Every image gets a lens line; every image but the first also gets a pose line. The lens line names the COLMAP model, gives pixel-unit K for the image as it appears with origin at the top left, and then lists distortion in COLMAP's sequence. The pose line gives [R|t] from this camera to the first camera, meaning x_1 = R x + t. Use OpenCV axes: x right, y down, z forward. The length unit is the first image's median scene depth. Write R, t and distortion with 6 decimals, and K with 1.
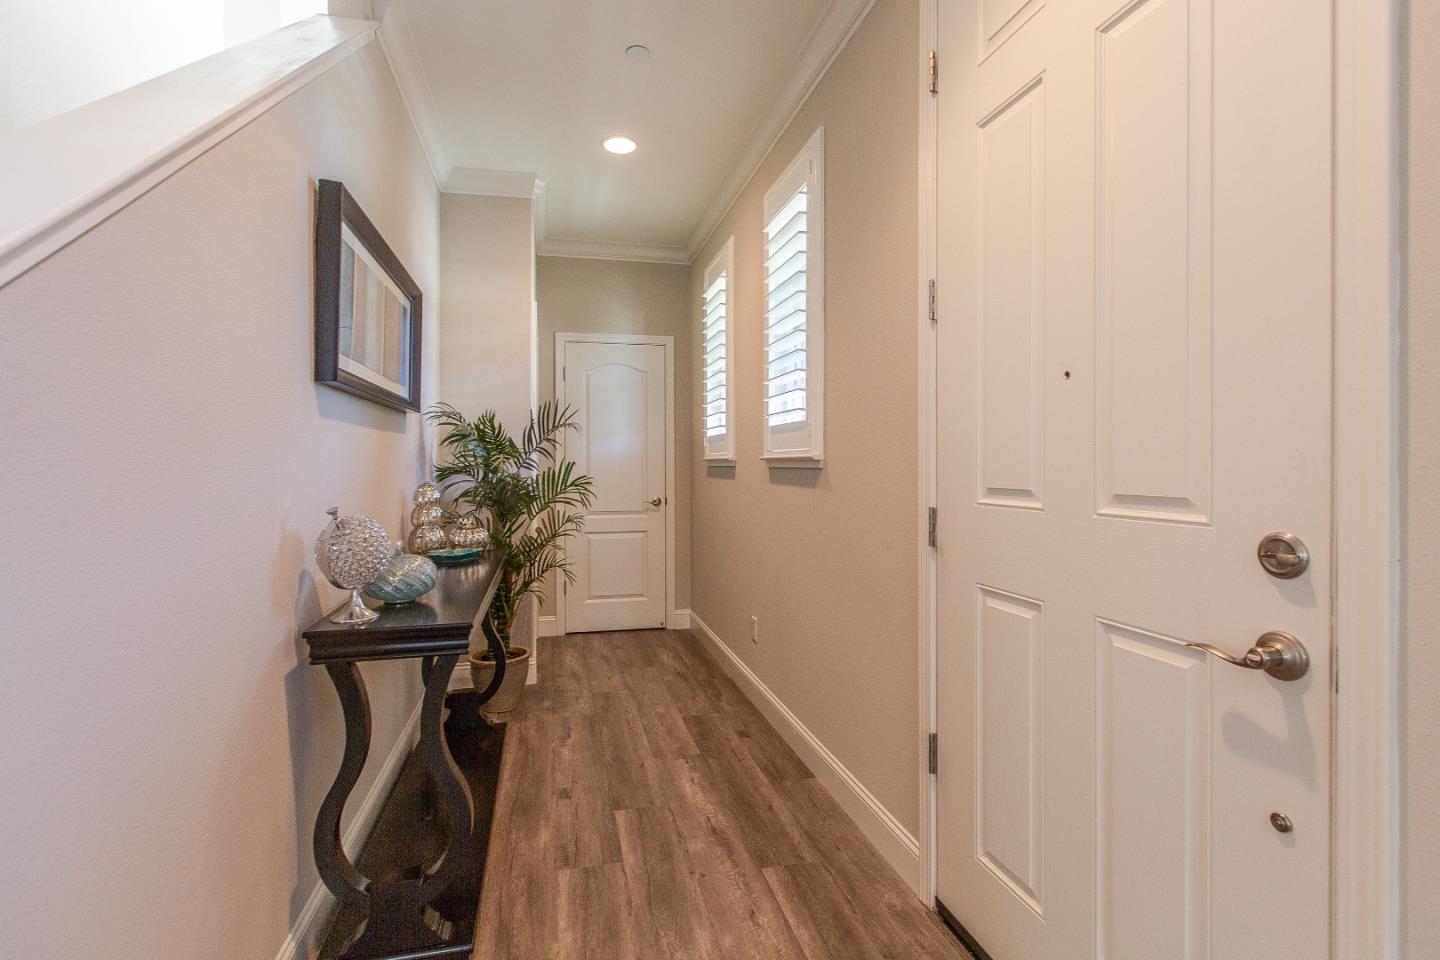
lens RADIAL K [[664.1, 0, 713.6], [0, 664.1, 464.8], [0, 0, 1]] dist [-0.003315, -0.000254]
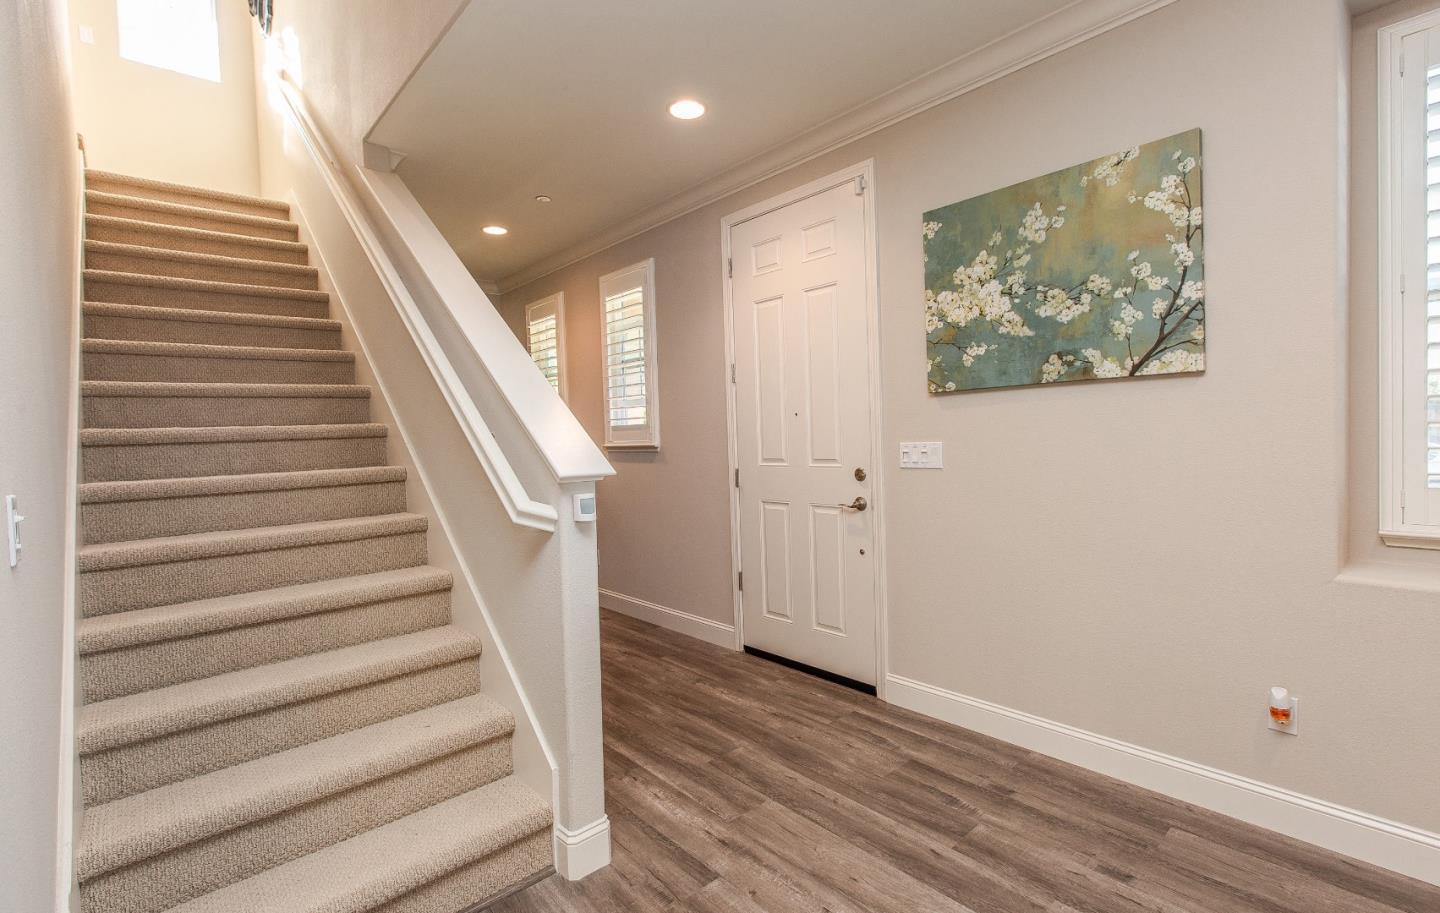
lens RADIAL K [[652.0, 0, 720.0], [0, 652.0, 456.5], [0, 0, 1]] dist [0.000527, 0.000009]
pose [[0.886182, -0.046524, 0.460995, -0.120830], [0.034406, 0.998807, 0.034660, -0.008919], [-0.462057, -0.014854, 0.886726, -0.149663]]
